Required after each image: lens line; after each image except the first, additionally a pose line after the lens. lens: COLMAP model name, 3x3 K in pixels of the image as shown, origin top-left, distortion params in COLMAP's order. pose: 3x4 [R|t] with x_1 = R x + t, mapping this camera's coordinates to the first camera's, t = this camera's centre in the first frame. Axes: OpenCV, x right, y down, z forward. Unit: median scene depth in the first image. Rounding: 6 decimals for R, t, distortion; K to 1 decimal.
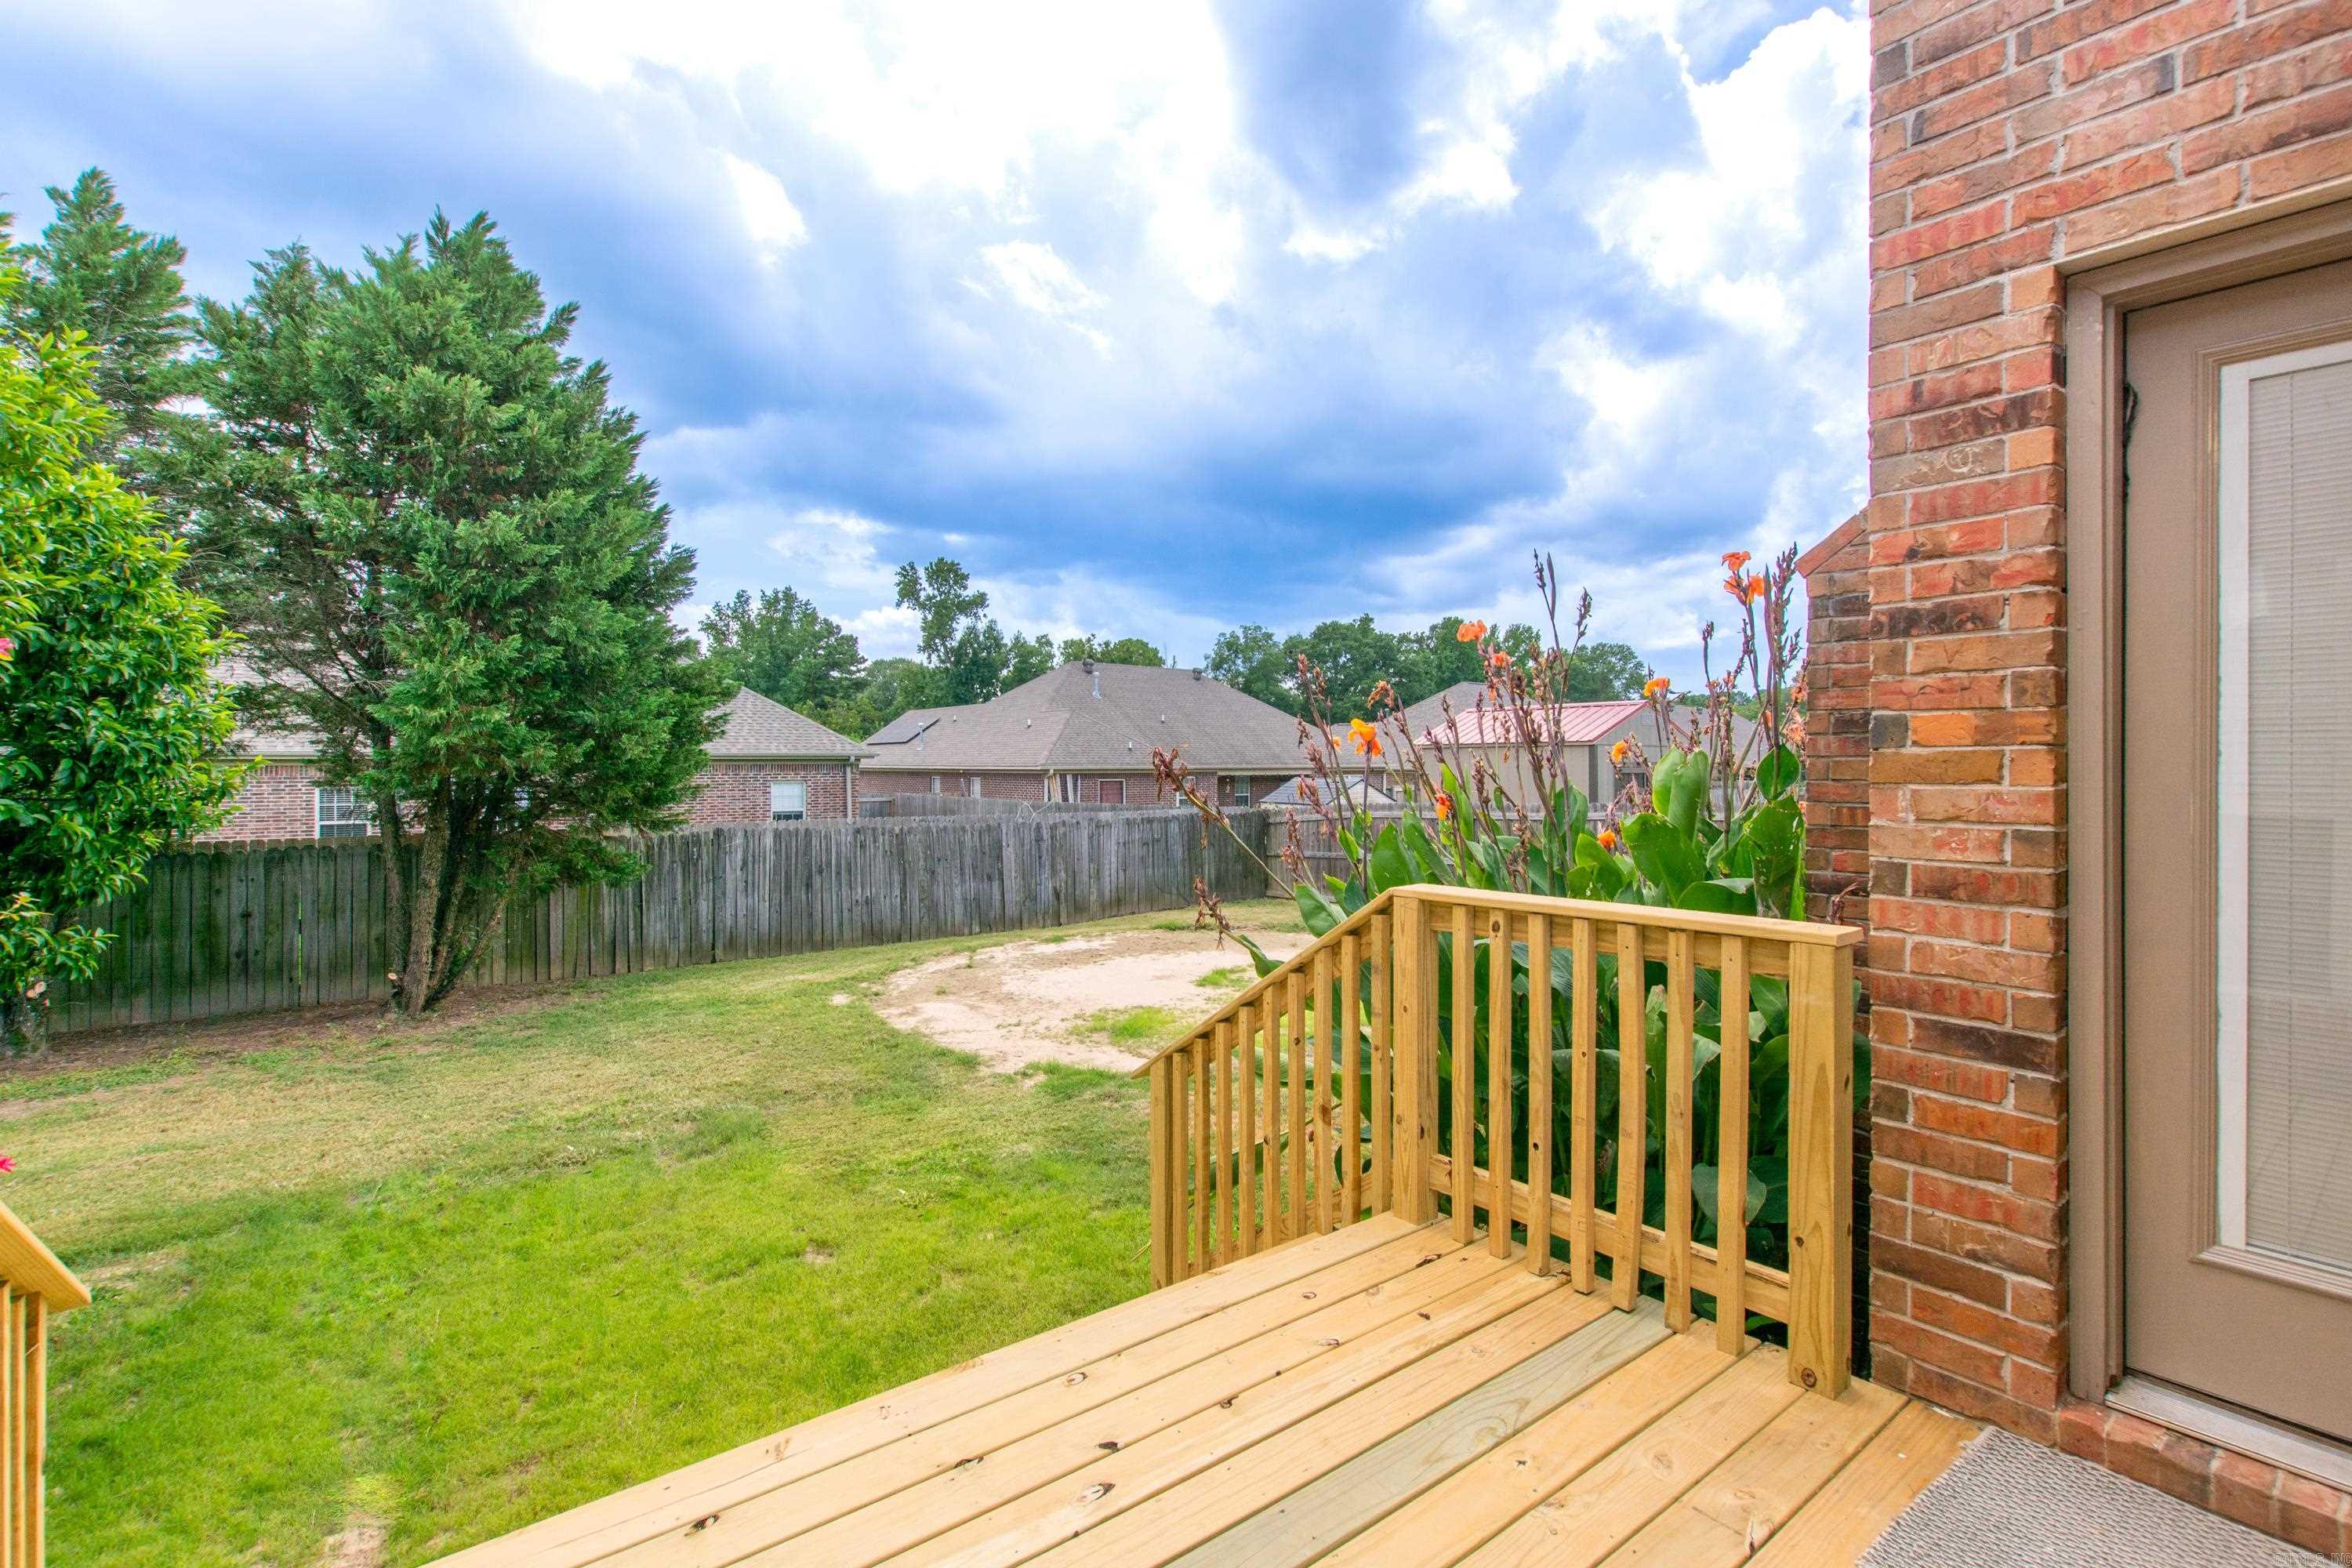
lens RADIAL K [[1076.8, 0, 1190.7], [0, 1076.8, 783.6], [0, 0, 1]] dist [0.003069, -0.003087]
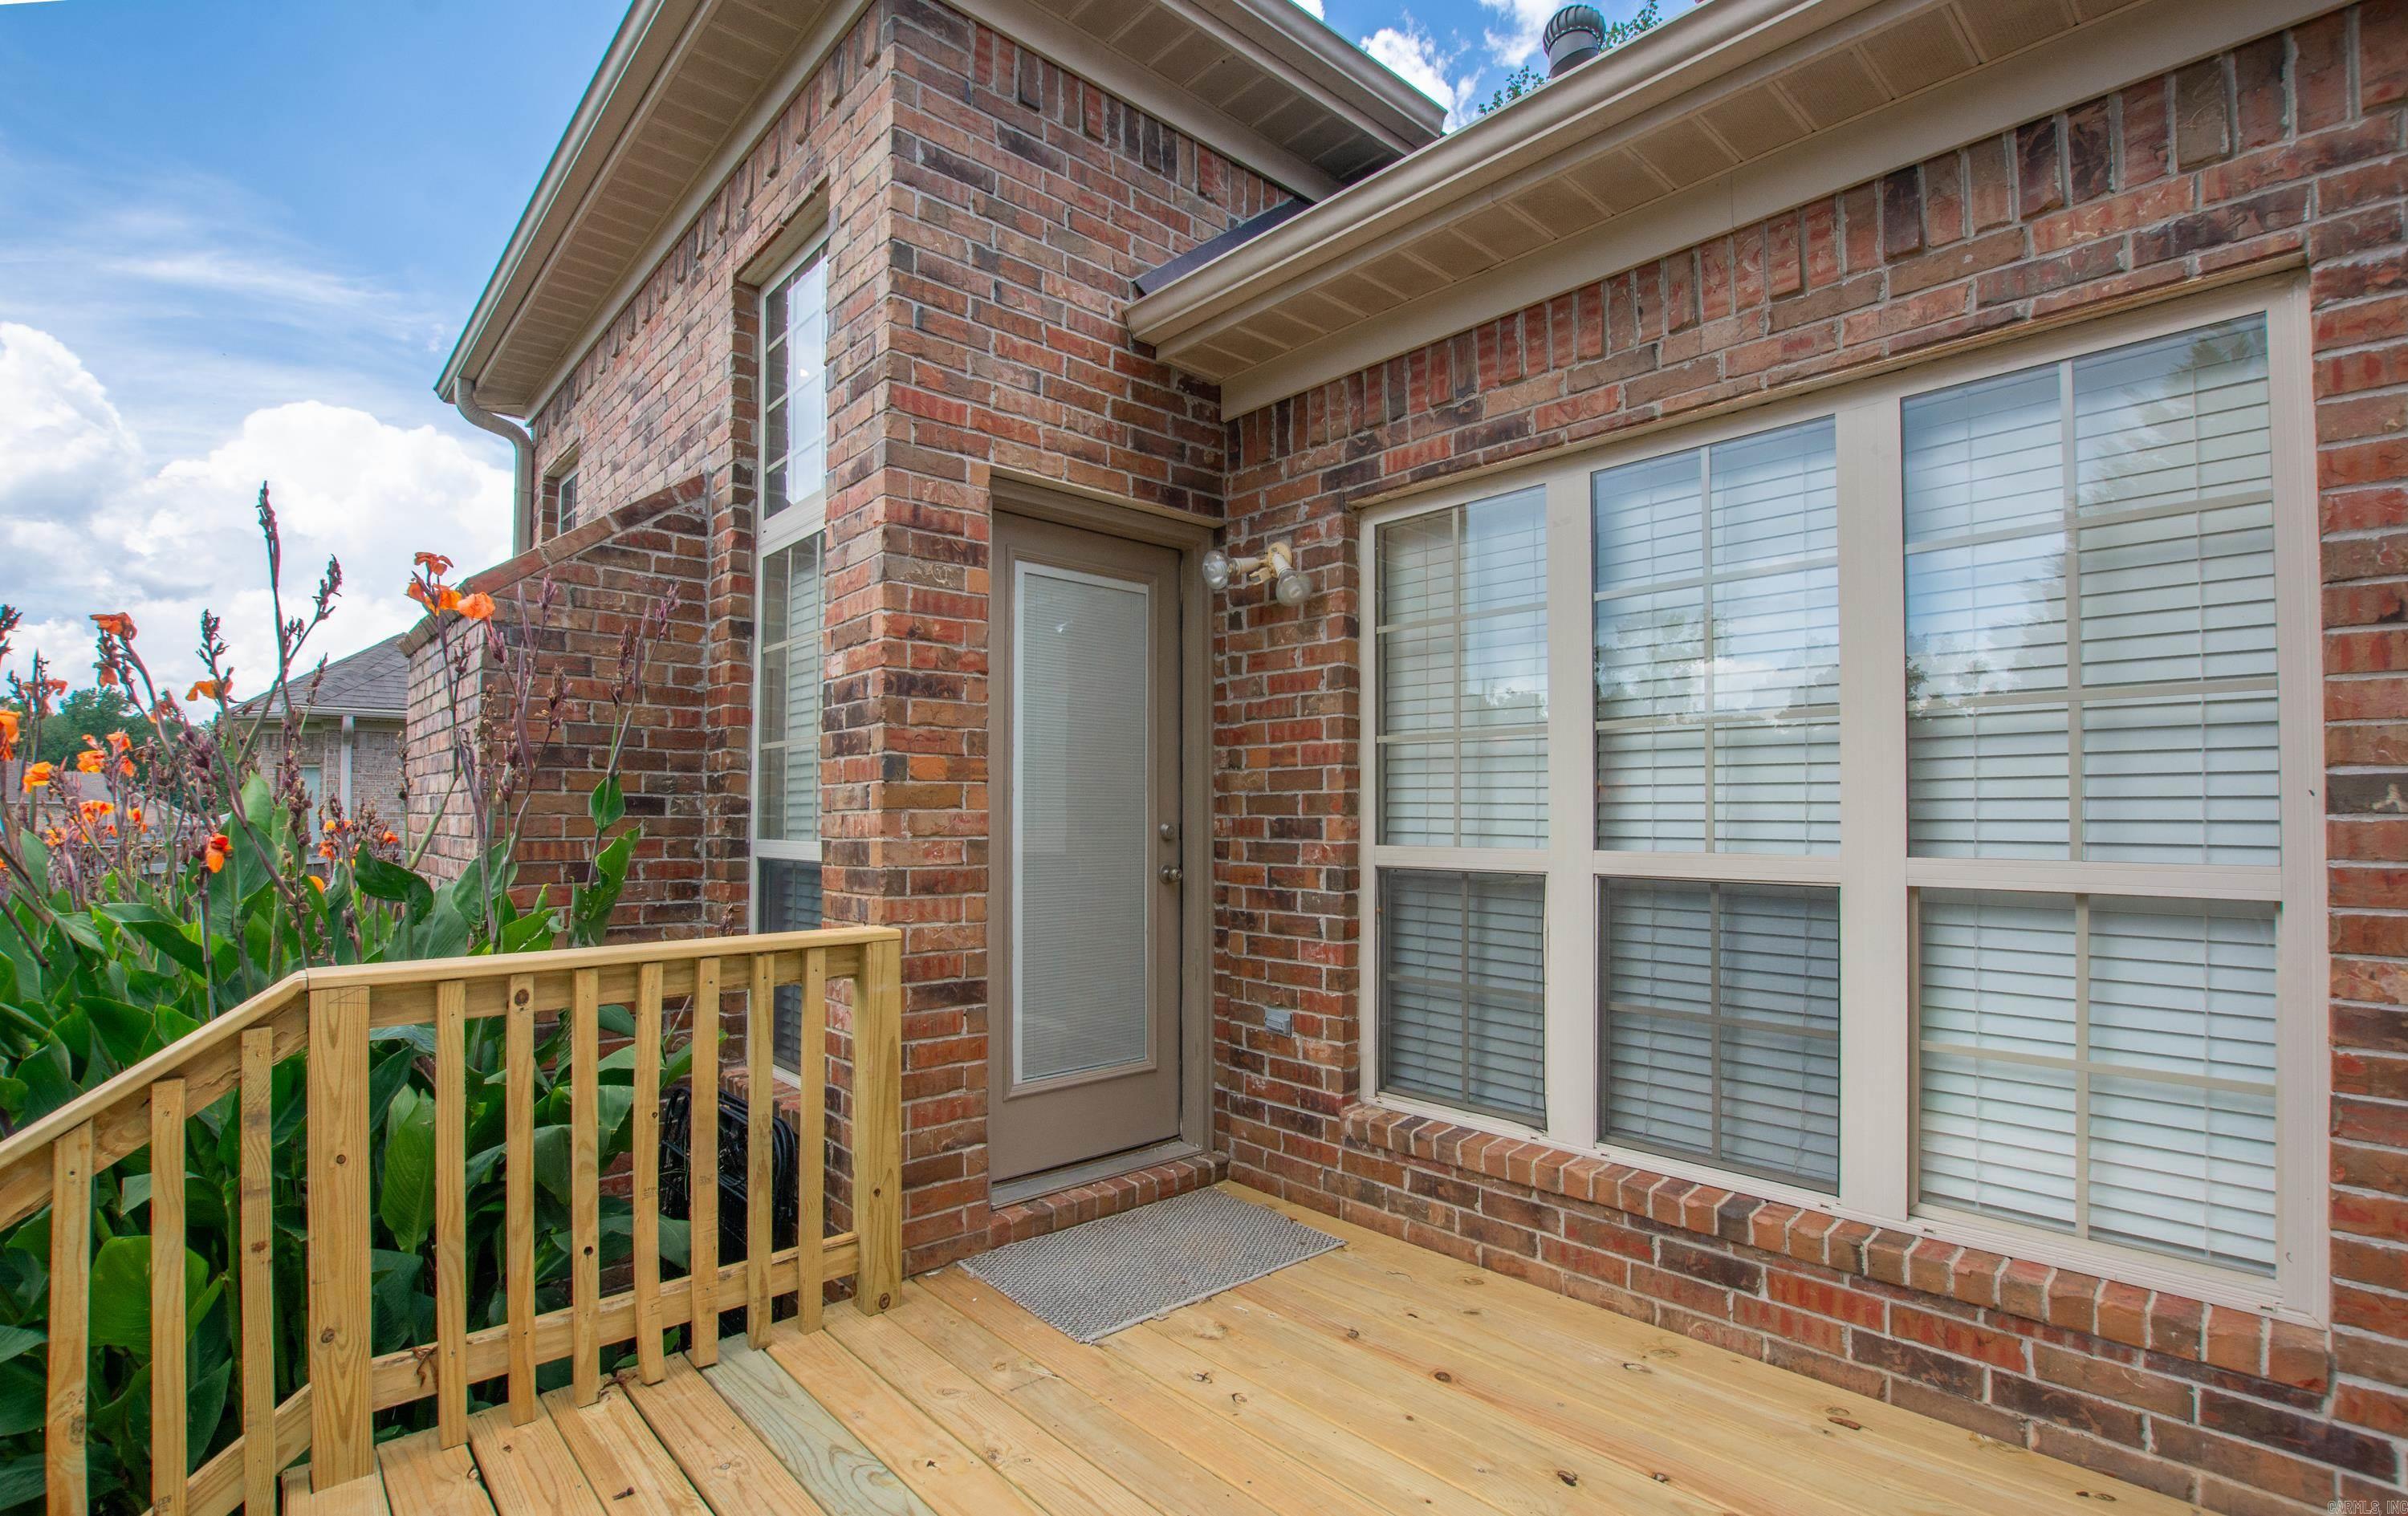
lens RADIAL K [[1109.7, 0, 1241.3], [0, 1109.7, 809.5], [0, 0, 1]] dist [-0.033759, -0.000357]
pose [[-0.088238, 0.005134, 0.996086, -0.718895], [0.016385, 0.999859, -0.003702, 0.013263], [-0.995965, 0.015994, -0.088309, 0.736348]]
